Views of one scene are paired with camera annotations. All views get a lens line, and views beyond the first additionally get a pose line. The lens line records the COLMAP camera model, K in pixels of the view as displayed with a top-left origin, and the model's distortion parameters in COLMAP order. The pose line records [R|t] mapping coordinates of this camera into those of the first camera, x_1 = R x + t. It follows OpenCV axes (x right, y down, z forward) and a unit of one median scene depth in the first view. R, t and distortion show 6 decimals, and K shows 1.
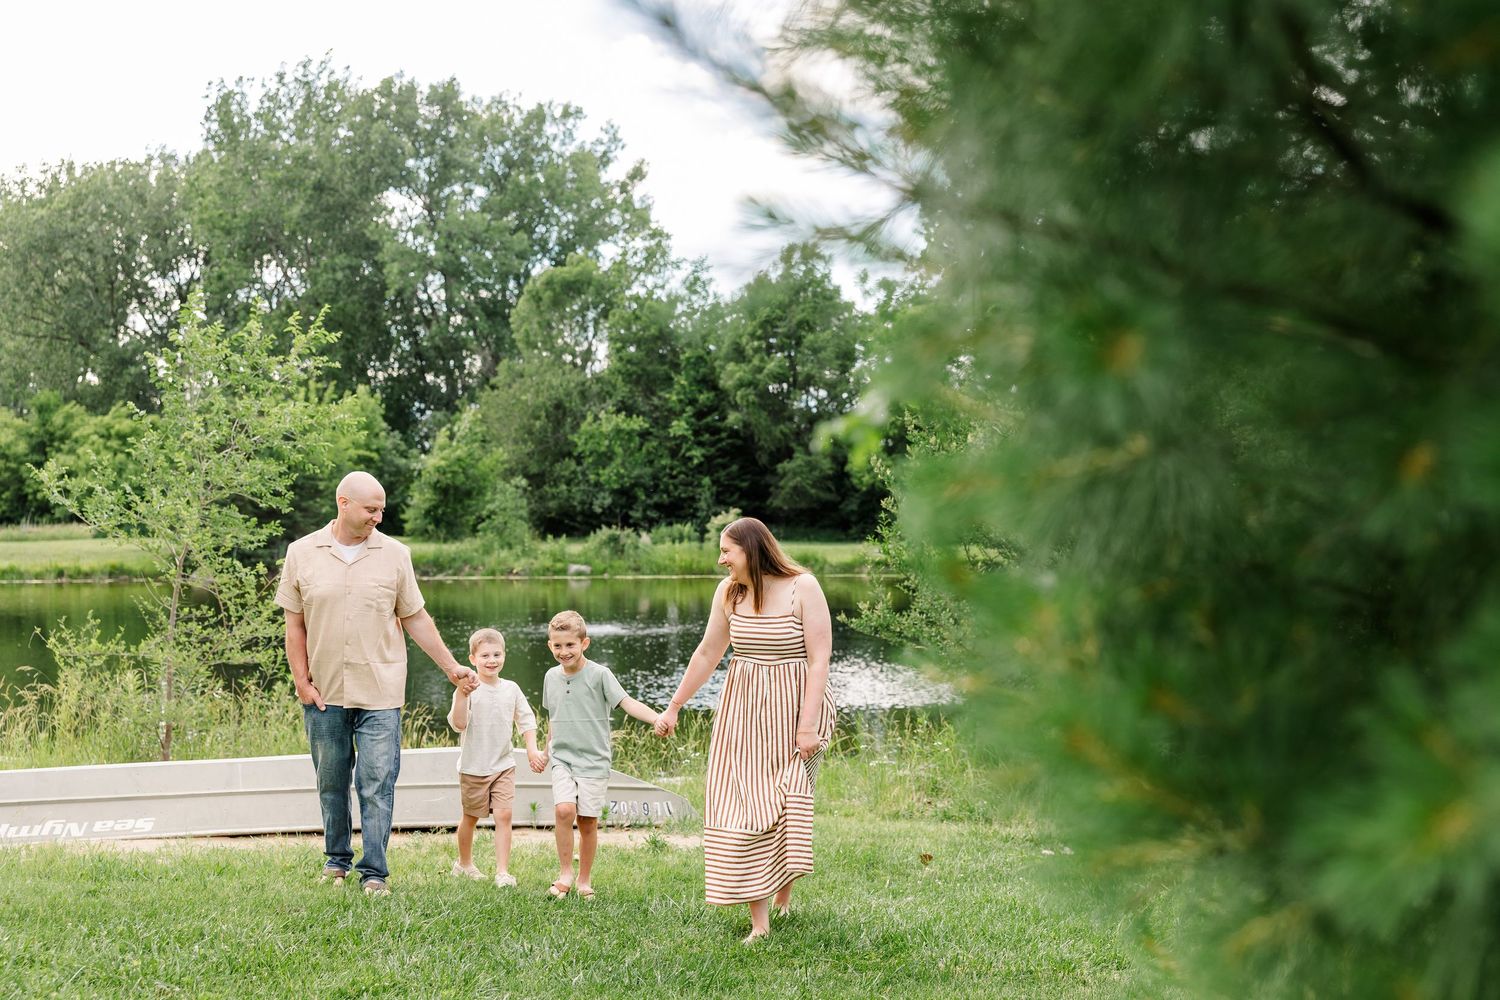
lens RADIAL K [[1896.2, 0, 772.1], [0, 1896.2, 500.8], [0, 0, 1]] dist [-0.011219, -0.031659]
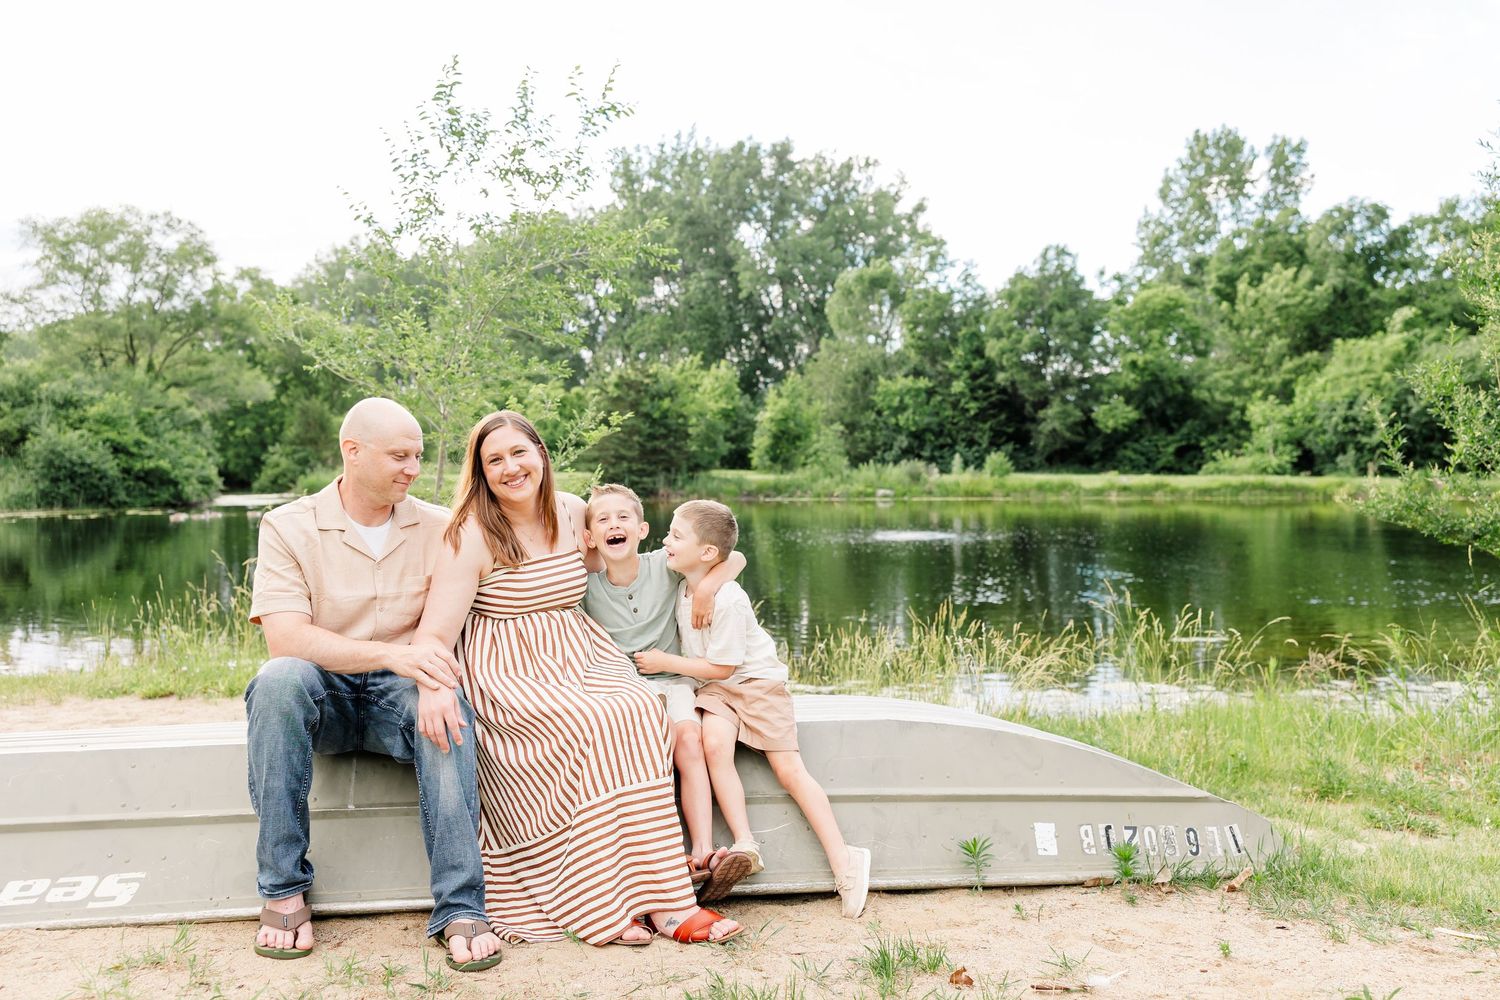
lens RADIAL K [[1249.6, 0, 759.4], [0, 1249.6, 500.8], [0, 0, 1]] dist [-0.005062, -0.004959]
pose [[0.982269, 0.002438, -0.187460, -0.022615], [0.003463, 0.999509, 0.031145, 0.012585], [0.187444, -0.031242, 0.981778, 0.128129]]
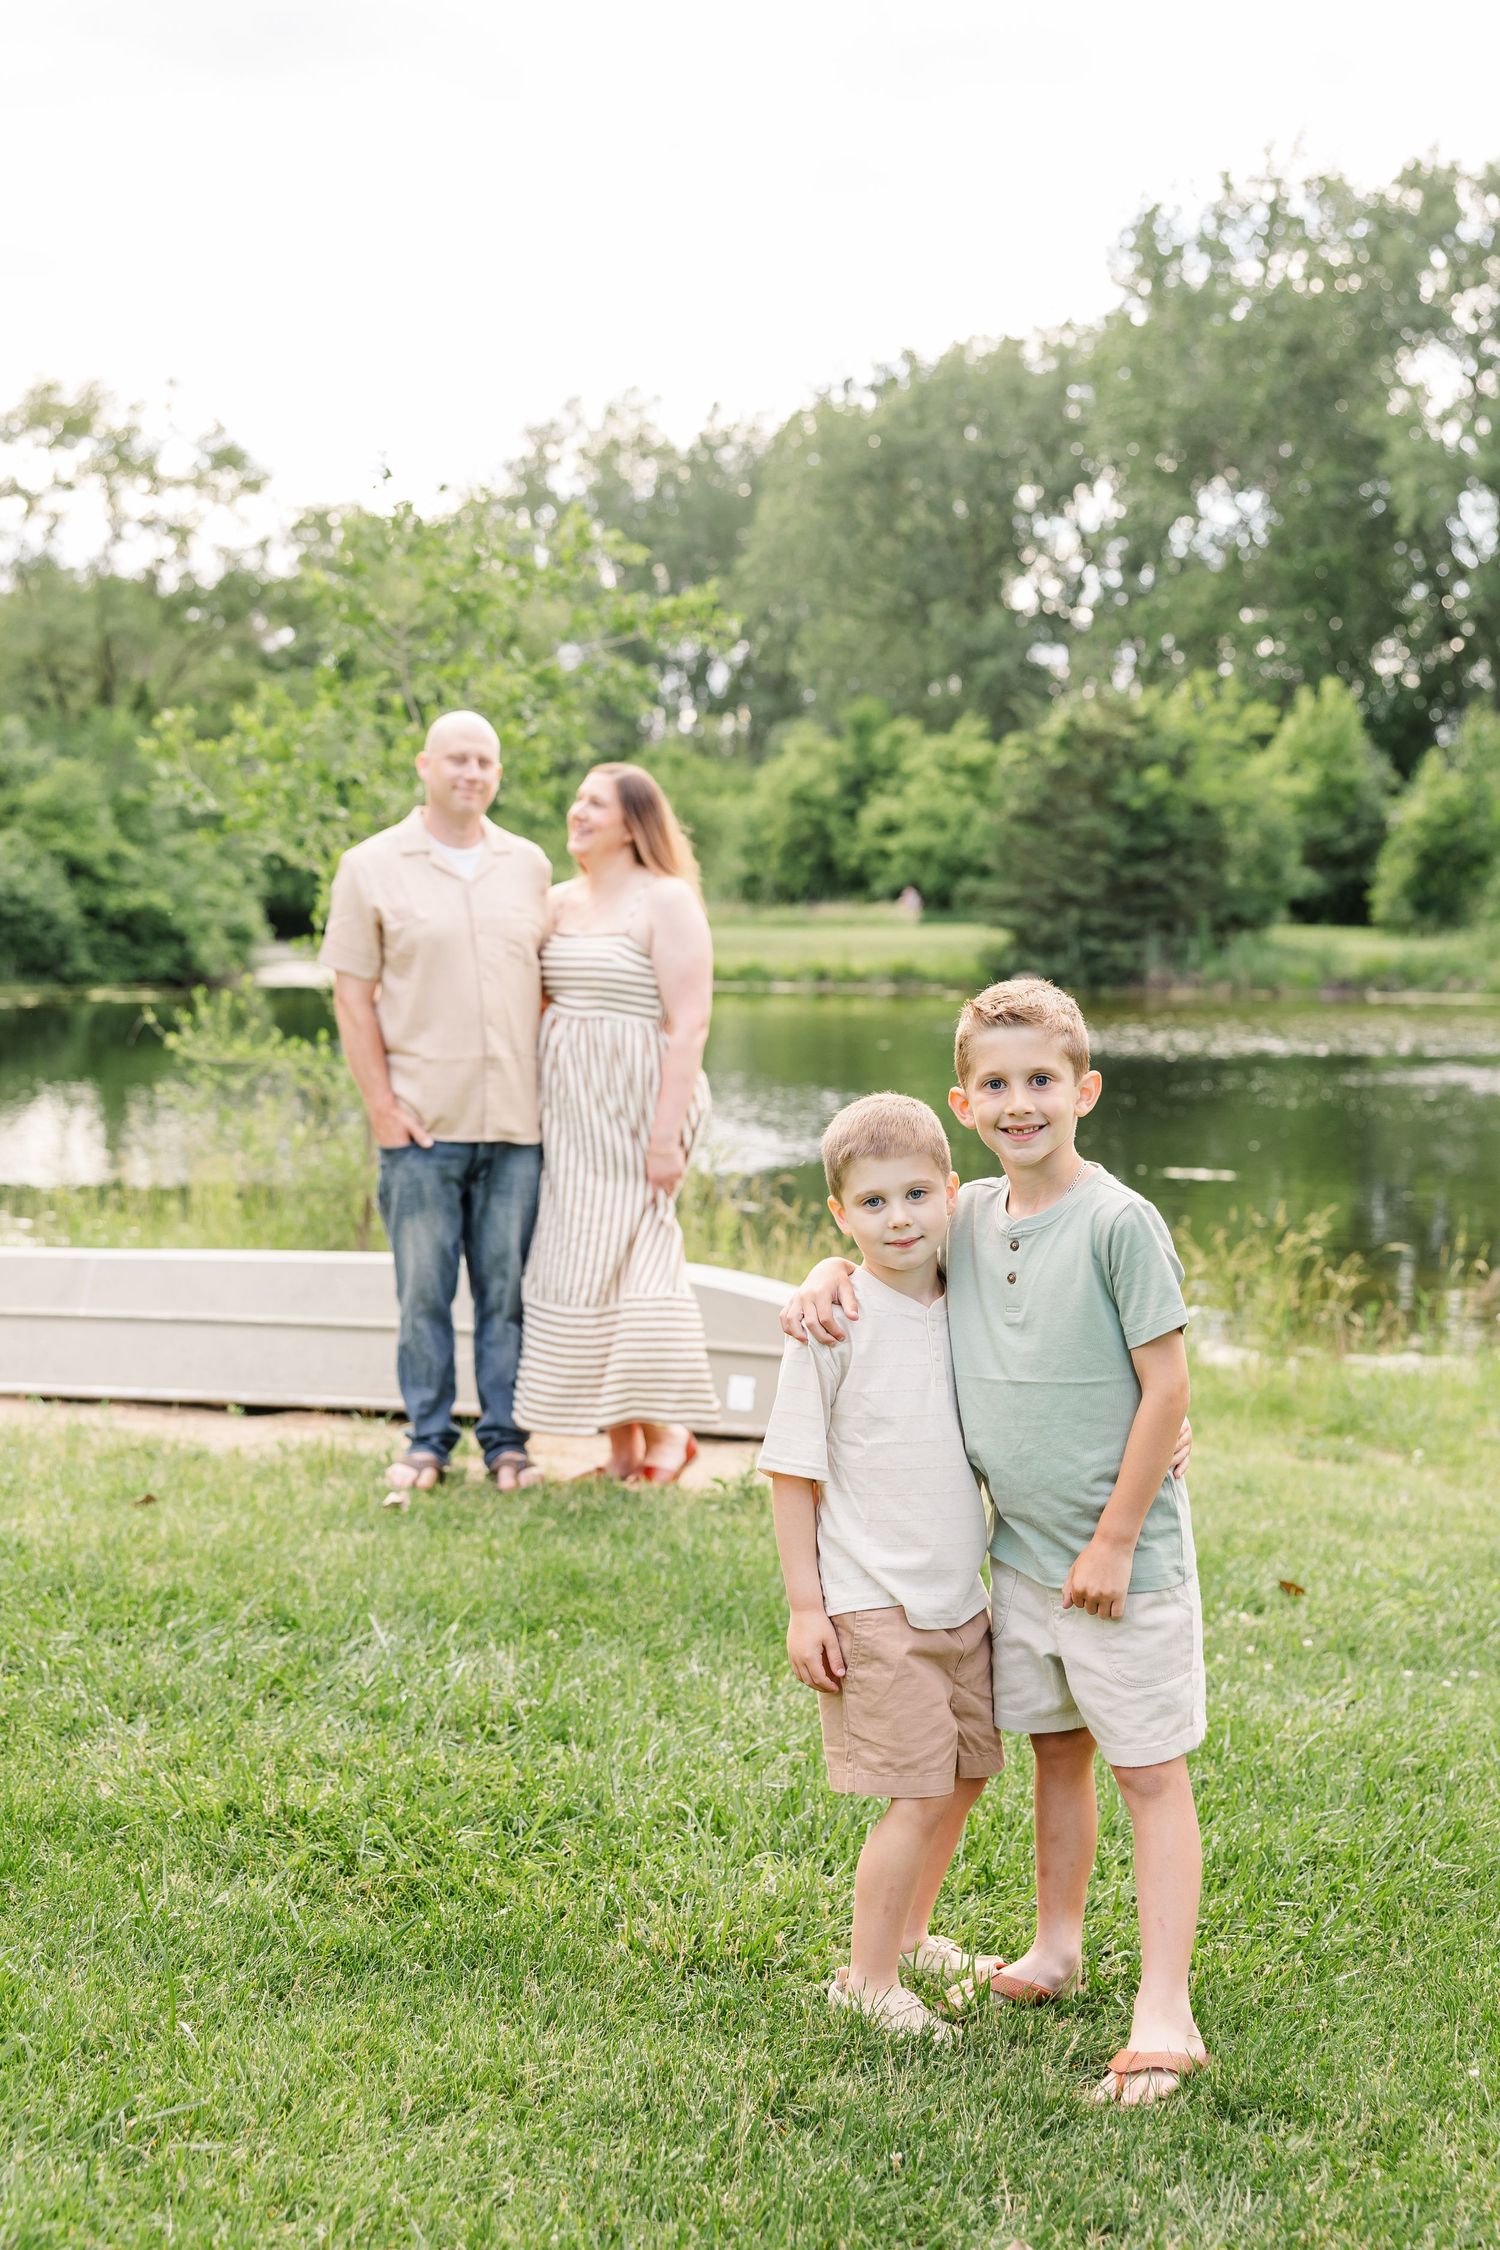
lens RADIAL K [[2983.4, 0, 750.0], [0, 2983.4, 1125.0], [0, 0, 1]] dist [-0.002661, 0.055434]
pose [[0.898589, 0.044870, -0.436490, 0.041521], [-0.010421, 0.996660, 0.081001, 0.005928], [0.438667, -0.068238, 0.896055, 0.063605]]
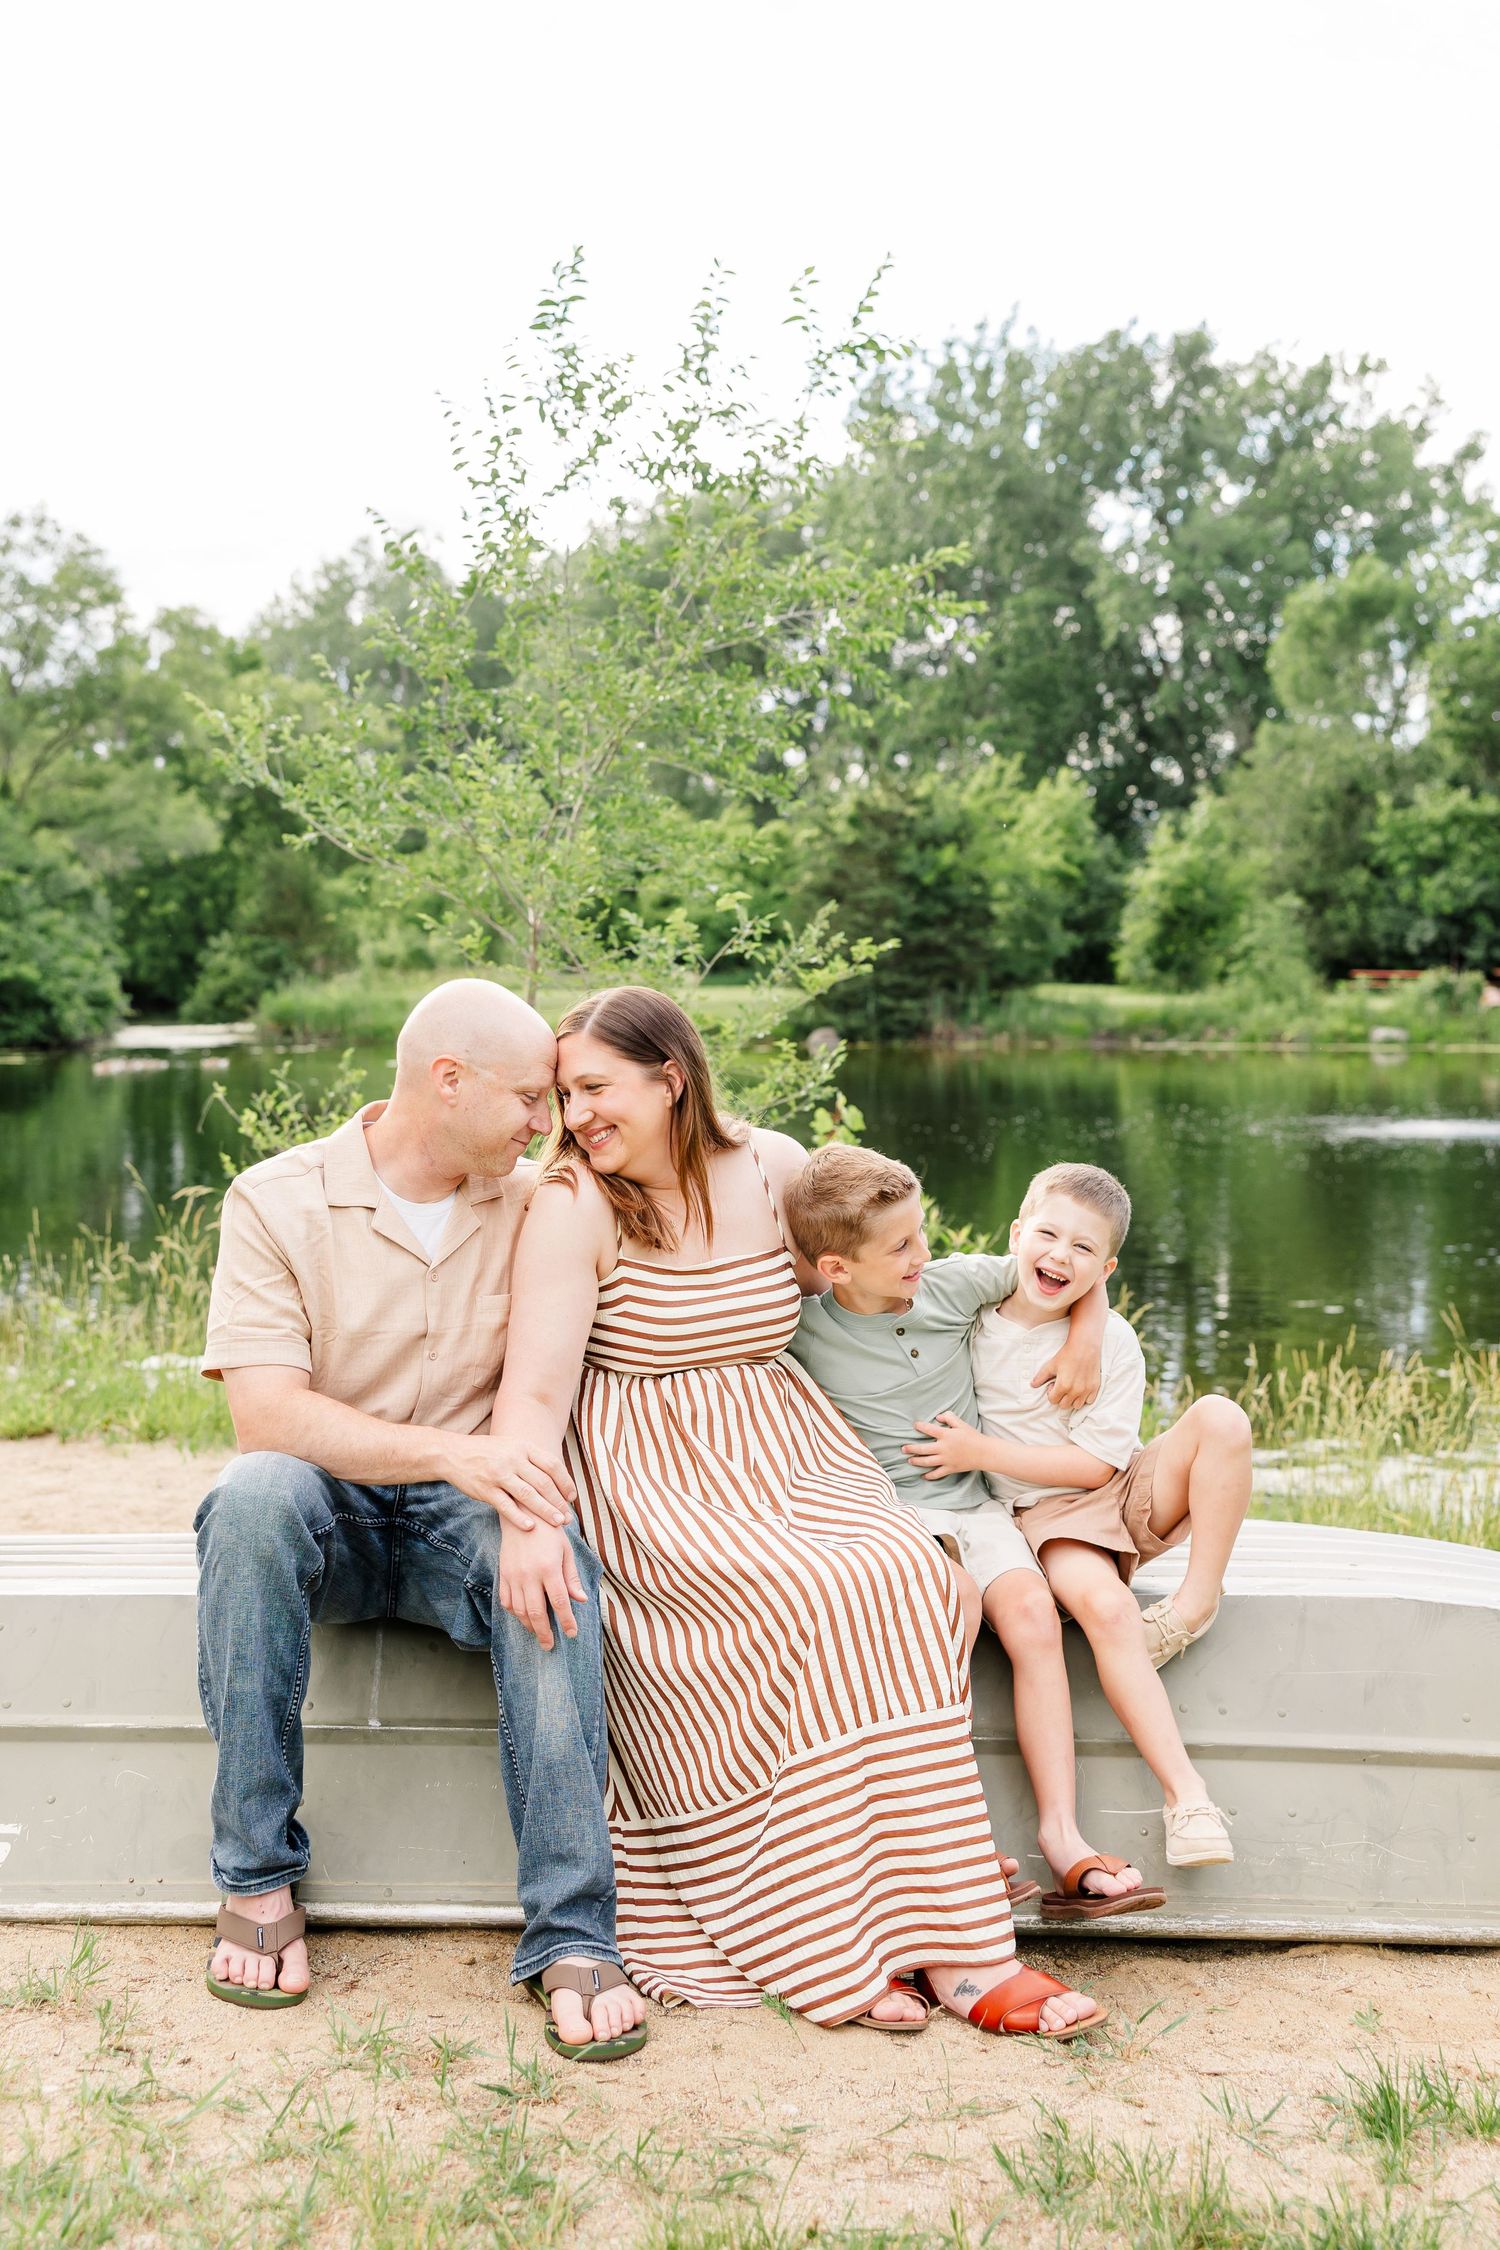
lens RADIAL K [[2438.0, 0, 688.0], [0, 2438.0, 1054.8], [0, 0, 1]] dist [-0.003641, 0.009698]
pose [[0.932925, 0.014445, -0.359780, -0.022791], [-0.000553, 0.999251, 0.038685, 0.009461], [0.360069, -0.035891, 0.932235, 0.127184]]
